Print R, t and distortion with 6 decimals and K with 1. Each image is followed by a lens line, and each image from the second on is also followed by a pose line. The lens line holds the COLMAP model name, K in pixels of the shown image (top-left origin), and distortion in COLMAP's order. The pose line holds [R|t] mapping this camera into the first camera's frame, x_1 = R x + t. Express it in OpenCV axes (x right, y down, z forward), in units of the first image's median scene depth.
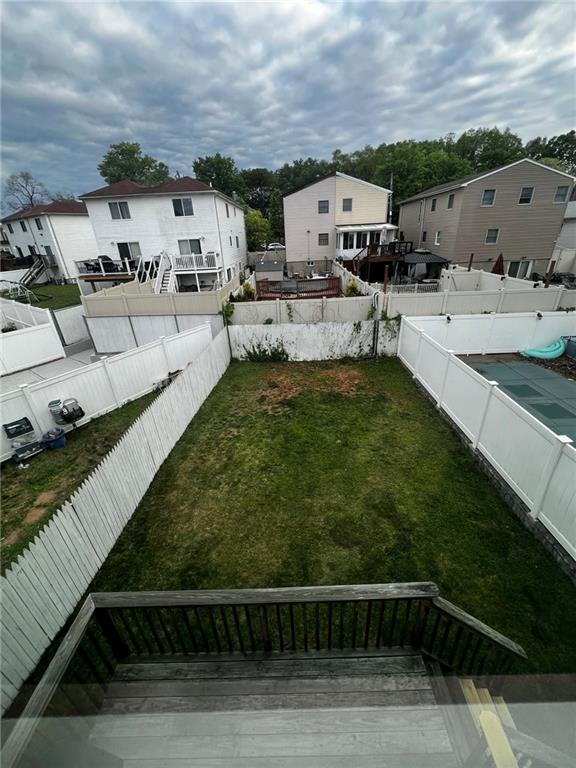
lens RADIAL K [[305.6, 0, 291.8], [0, 305.6, 383.3], [0, 0, 1]] dist [0.007344, 0.000297]
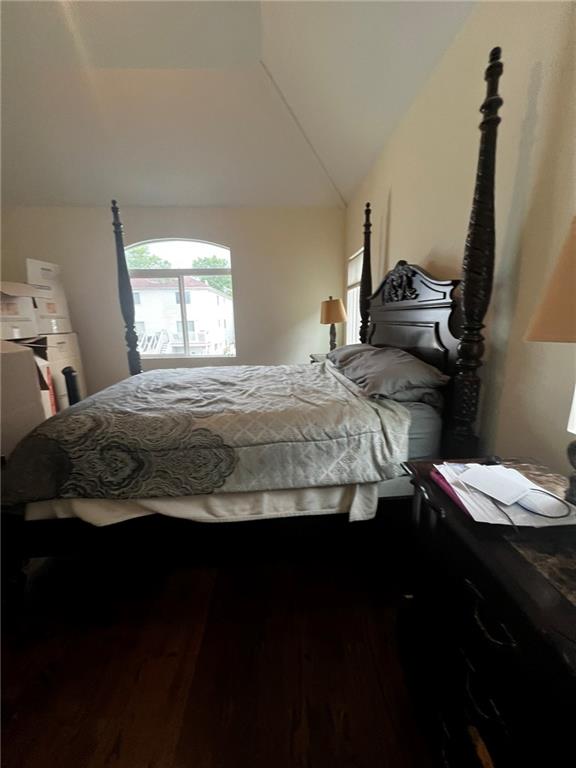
lens RADIAL K [[305.6, 0, 288.6], [0, 305.6, 383.0], [0, 0, 1]] dist [0.007344, 0.000297]
pose [[0.998961, 0.022254, 0.039759, 0.043612], [-0.011947, 0.970011, -0.242769, 0.079013], [-0.043969, 0.242042, 0.969269, -0.176558]]
